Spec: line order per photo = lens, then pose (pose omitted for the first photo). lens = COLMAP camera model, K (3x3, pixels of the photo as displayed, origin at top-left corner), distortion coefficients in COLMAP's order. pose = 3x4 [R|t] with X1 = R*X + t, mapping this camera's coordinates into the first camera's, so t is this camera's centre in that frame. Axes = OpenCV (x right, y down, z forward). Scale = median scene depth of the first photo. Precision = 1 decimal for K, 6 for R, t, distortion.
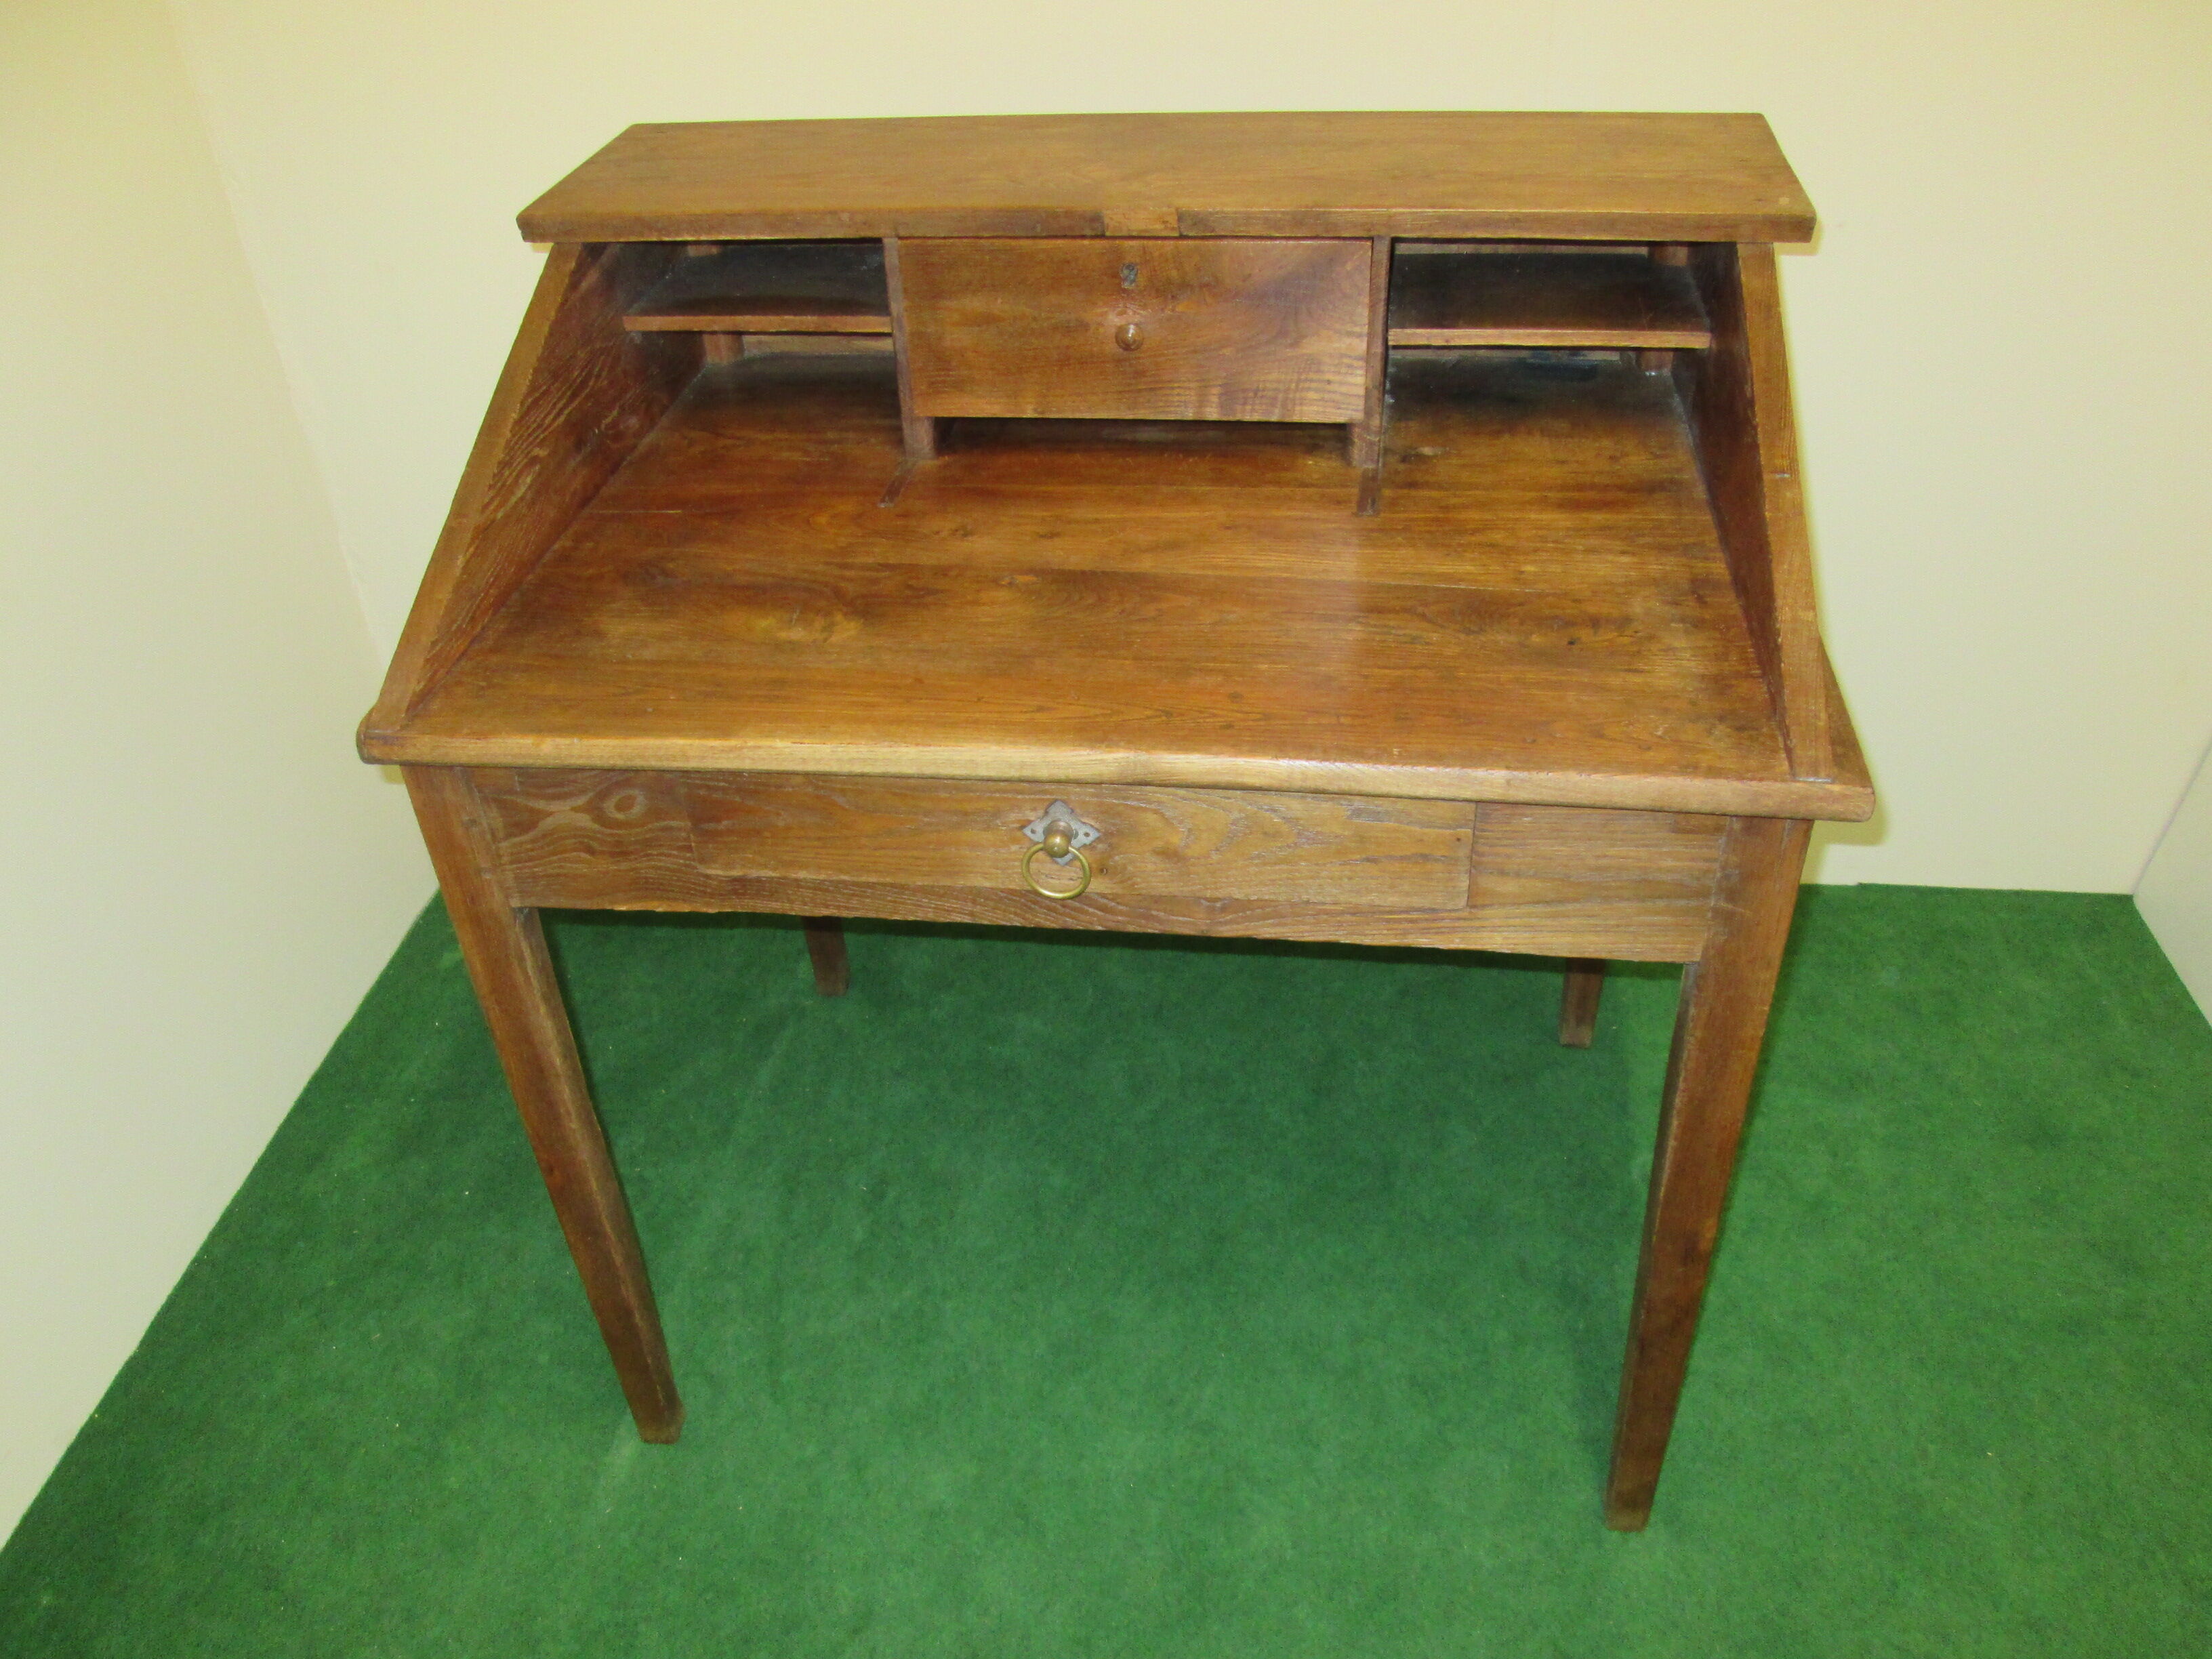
lens RADIAL K [[1818.7, 0, 1108.7], [0, 1818.7, 806.9], [0, 0, 1]] dist [-0.052701, 0.015628]
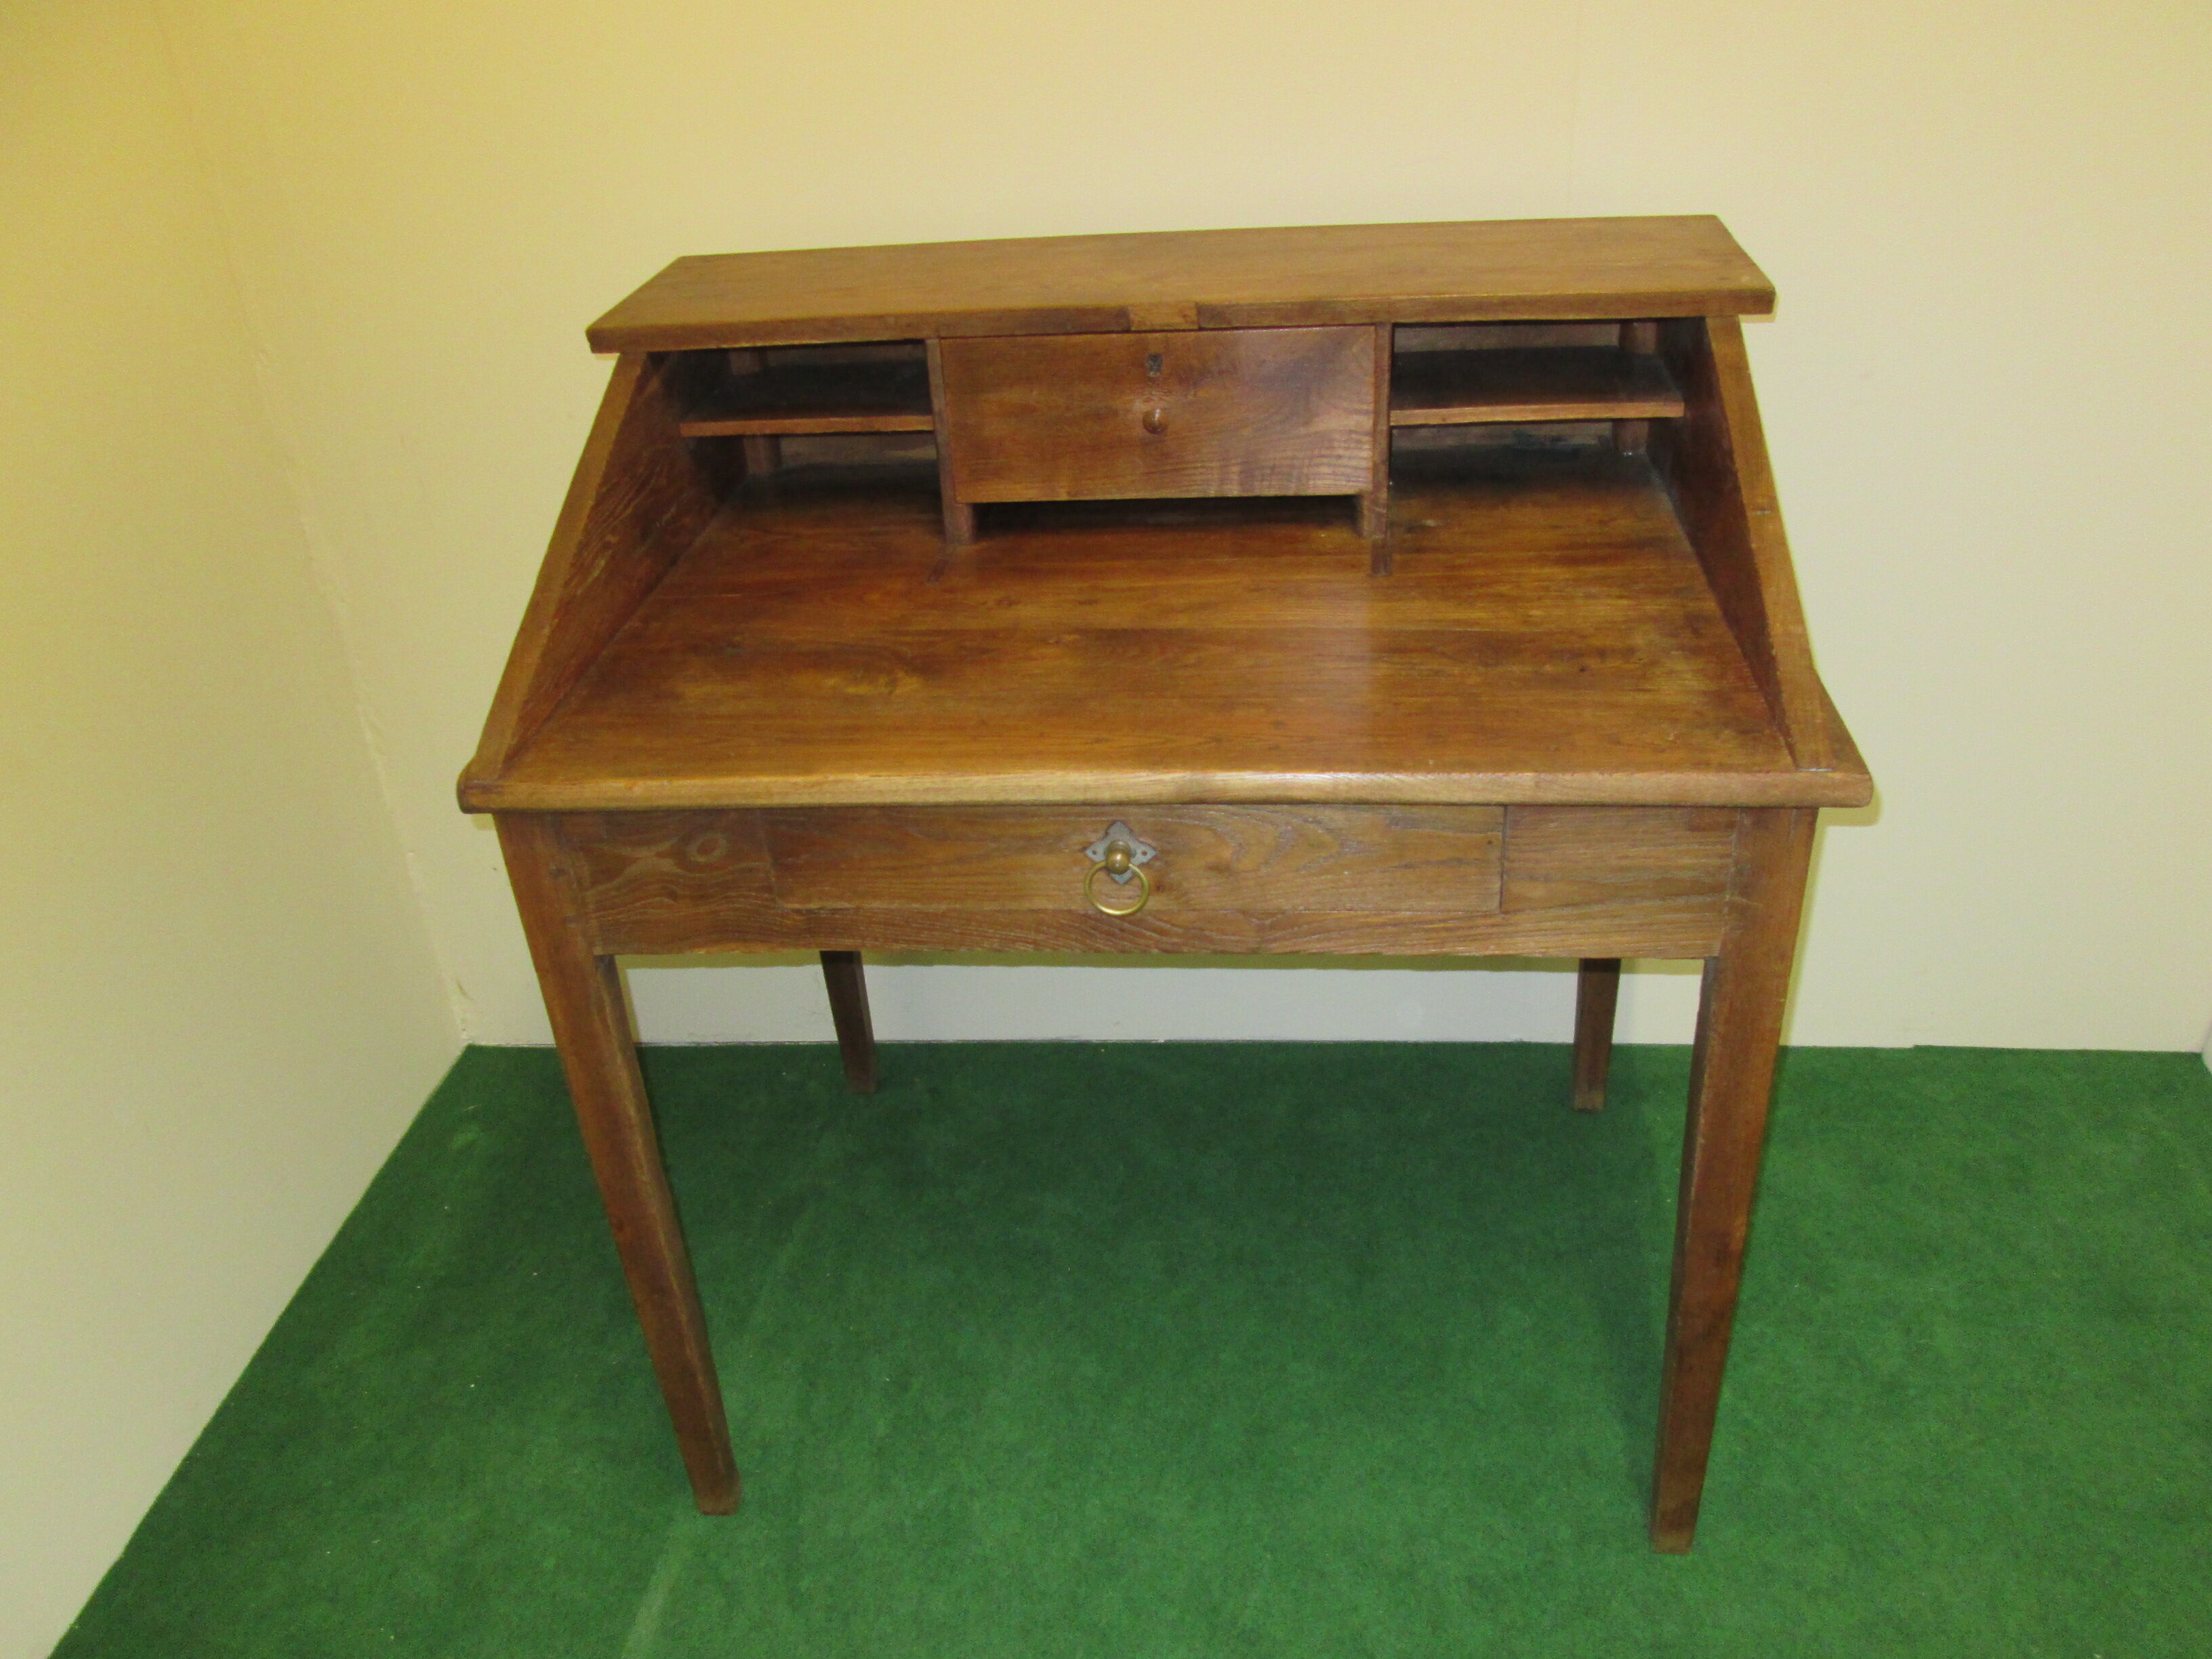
lens RADIAL K [[1818.7, 0, 1102.5], [0, 1818.7, 805.1], [0, 0, 1]] dist [-0.052701, 0.015628]
pose [[0.999388, -0.029756, 0.018389, -0.048072], [0.031432, 0.994610, -0.098812, 0.077977], [-0.015349, 0.099330, 0.994936, -0.061281]]
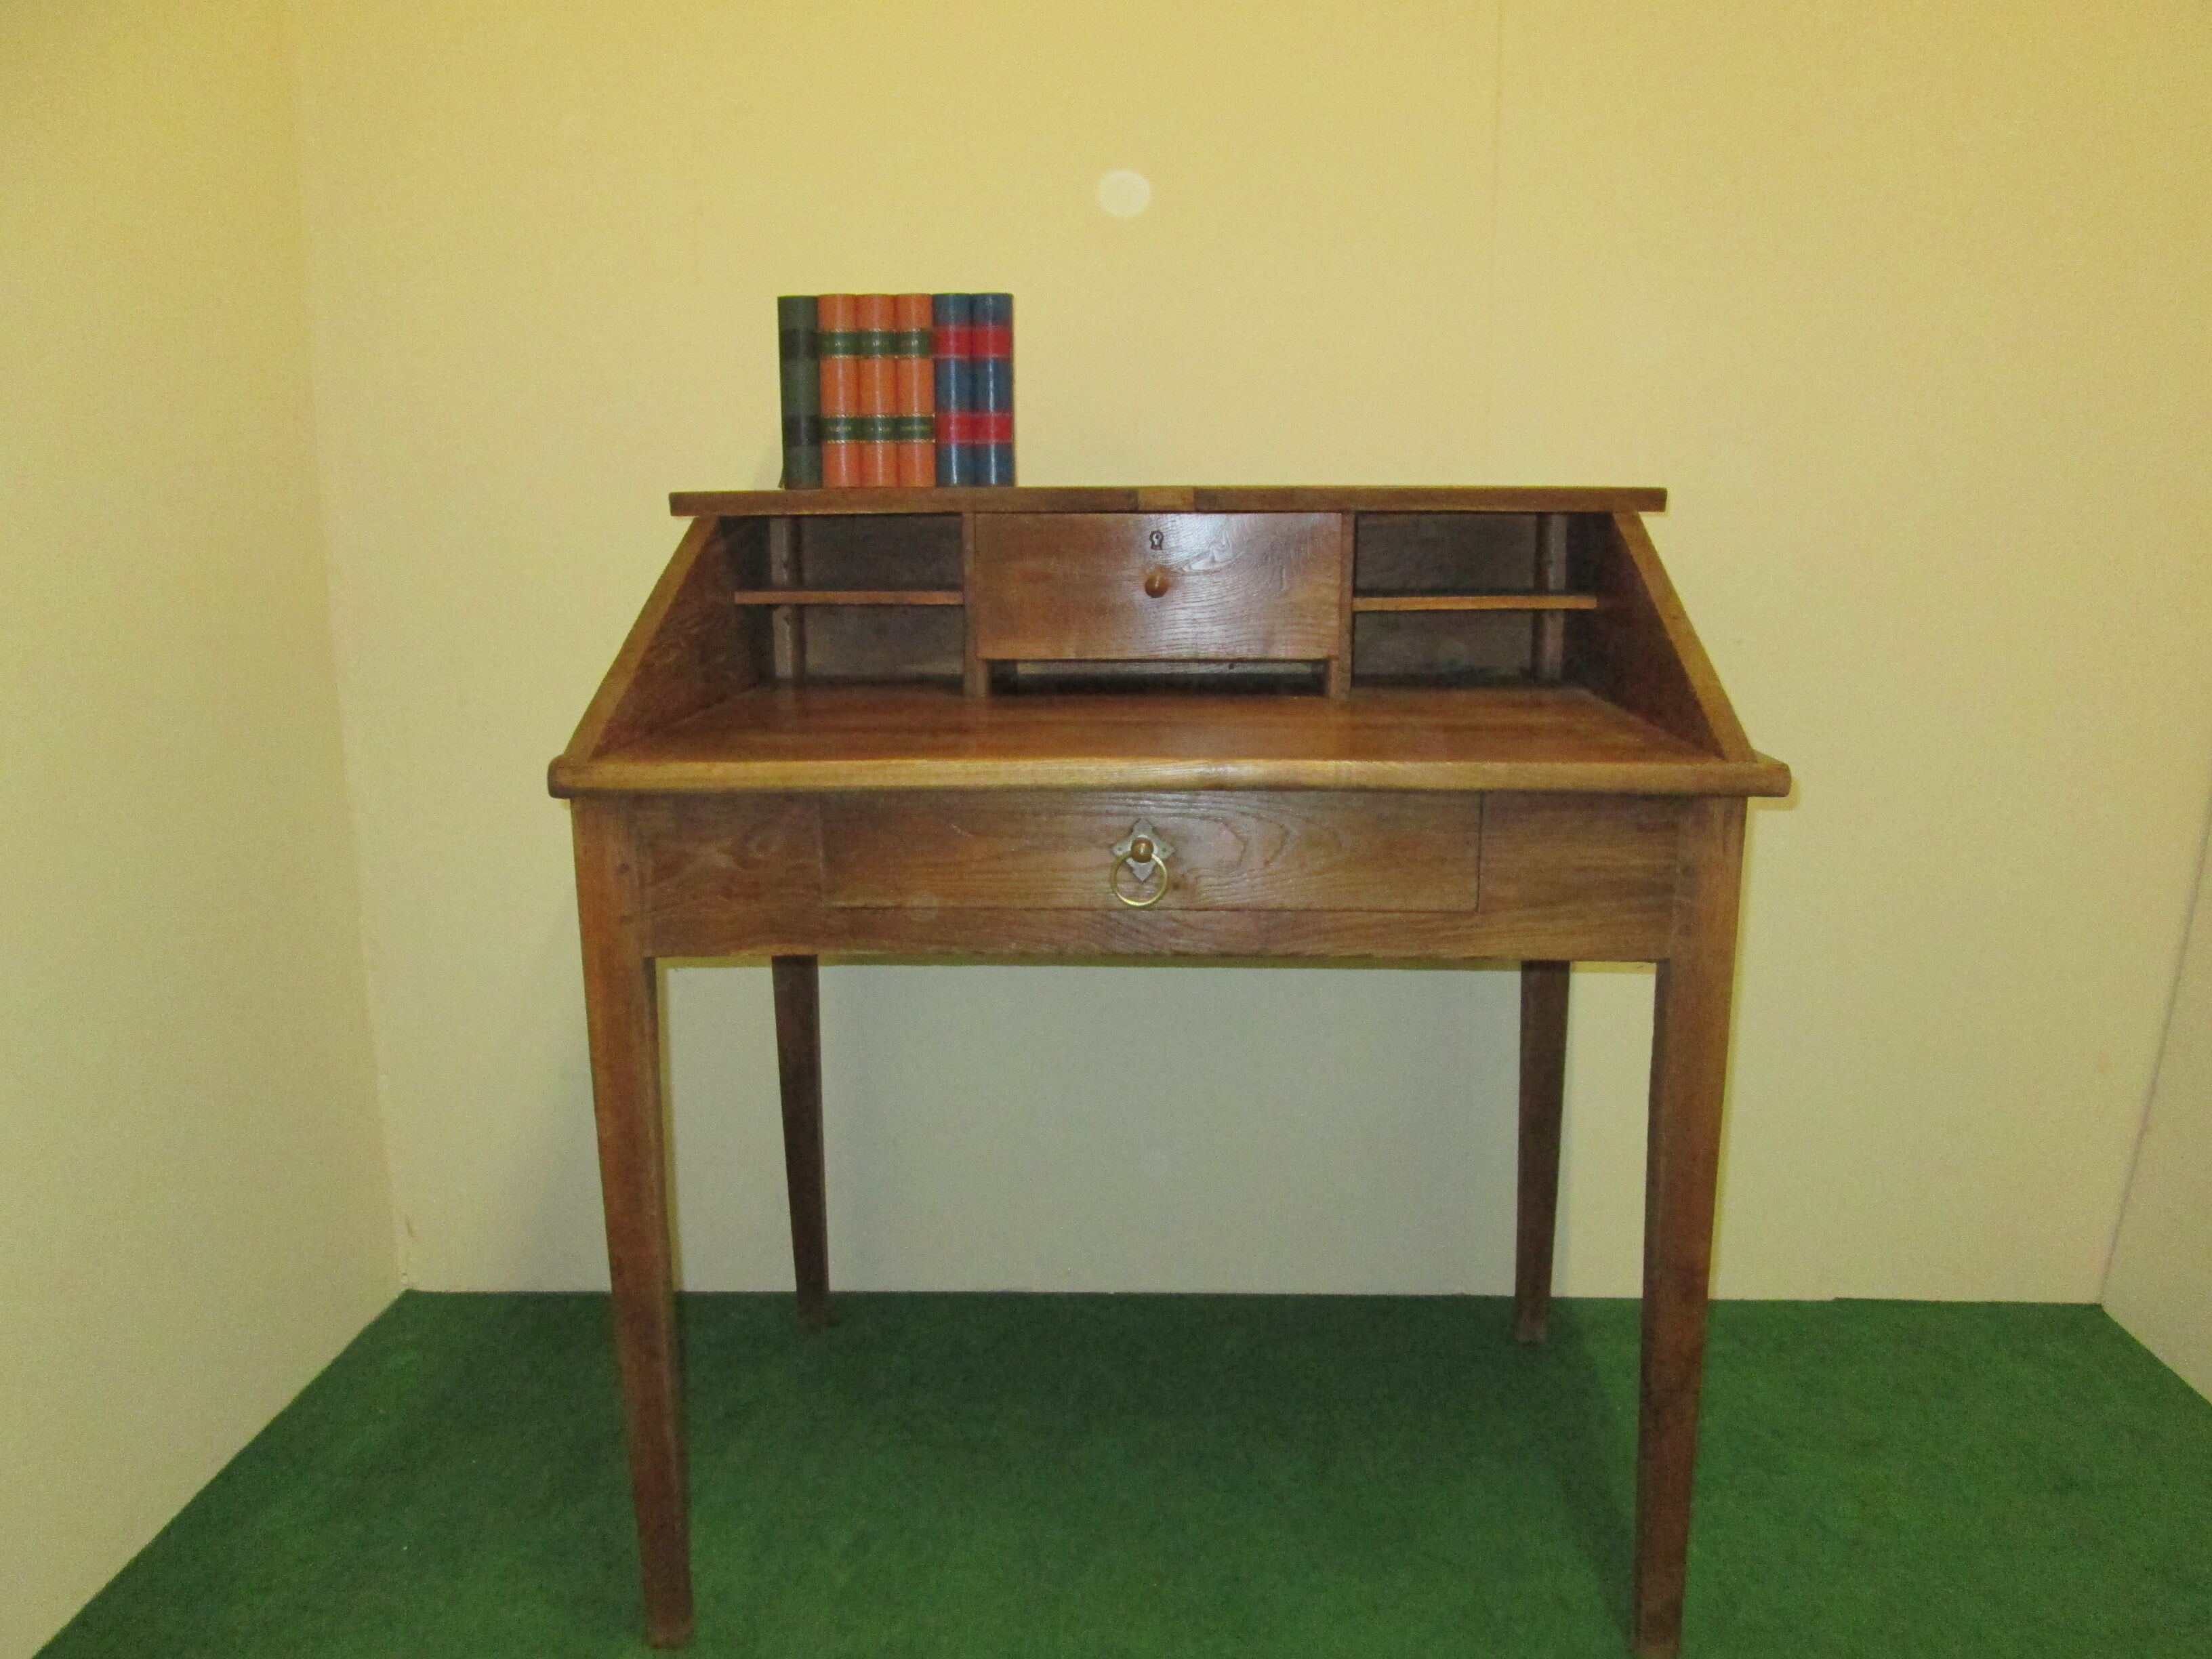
lens RADIAL K [[1818.7, 0, 1116.6], [0, 1818.7, 818.4], [0, 0, 1]] dist [-0.052701, 0.015628]
pose [[0.994969, 0.024910, 0.097042, -0.139939], [0.017320, 0.911251, -0.411488, 0.425248], [-0.098680, 0.411098, 0.906234, -0.088863]]
